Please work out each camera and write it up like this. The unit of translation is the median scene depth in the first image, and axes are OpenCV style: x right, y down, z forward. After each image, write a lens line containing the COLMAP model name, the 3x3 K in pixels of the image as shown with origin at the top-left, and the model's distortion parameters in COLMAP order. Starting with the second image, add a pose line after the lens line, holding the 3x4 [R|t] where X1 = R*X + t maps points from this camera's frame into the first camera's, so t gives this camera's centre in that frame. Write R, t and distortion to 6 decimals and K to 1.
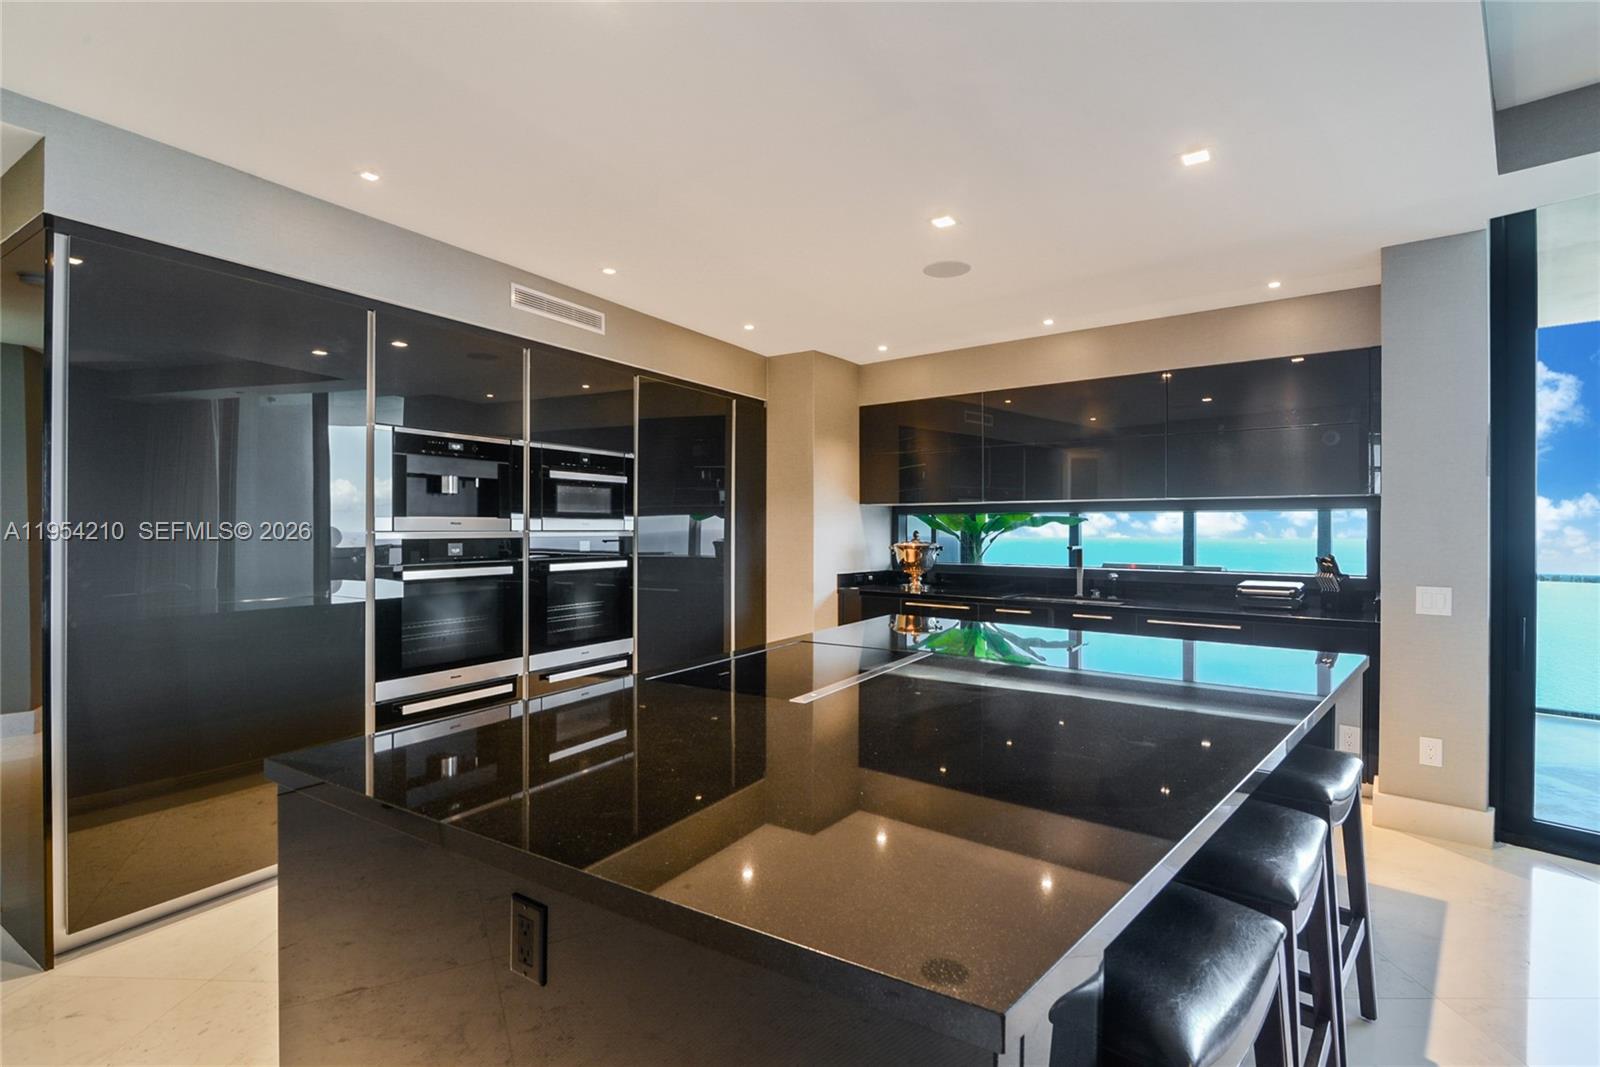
lens RADIAL K [[733.9, 0, 812.4], [0, 733.9, 545.7], [0, 0, 1]] dist [-0.002514, 0.022502]
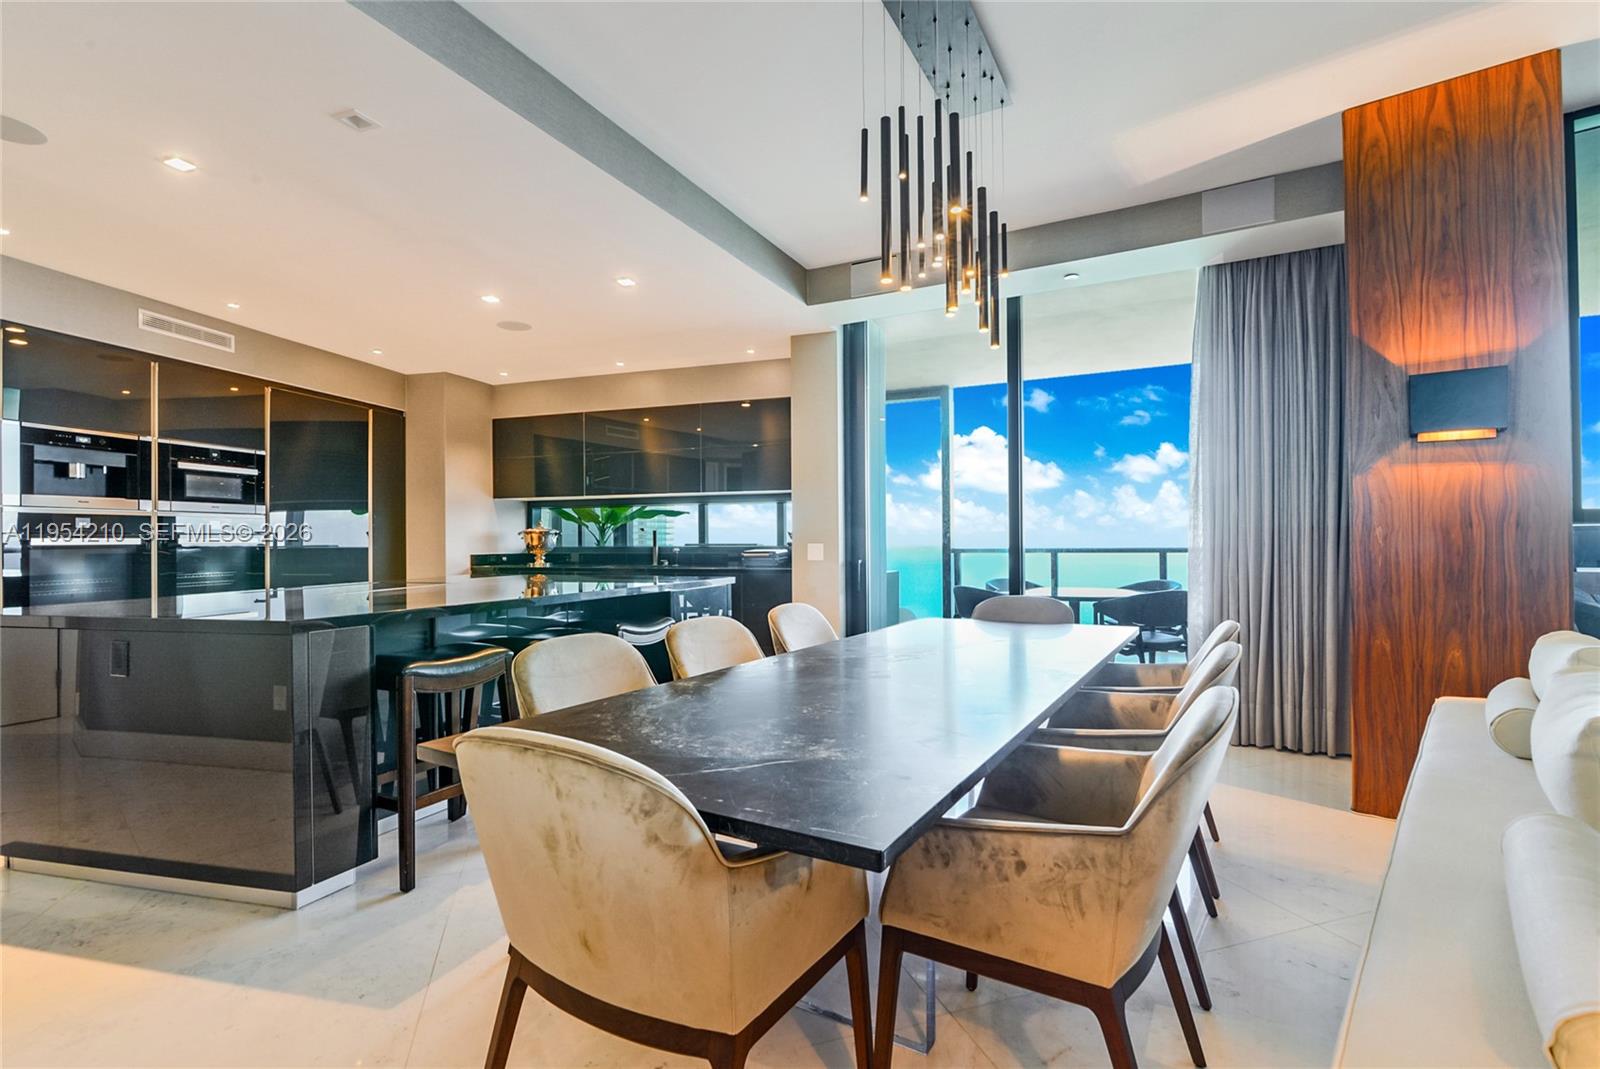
lens RADIAL K [[732.3, 0, 787.9], [0, 732.3, 546.3], [0, 0, 1]] dist [-0.001157, -0.000406]
pose [[0.949072, -0.012153, 0.314824, 0.207299], [0.016595, 0.999797, -0.011433, 0.064430], [-0.314621, 0.016075, 0.949081, -0.445619]]
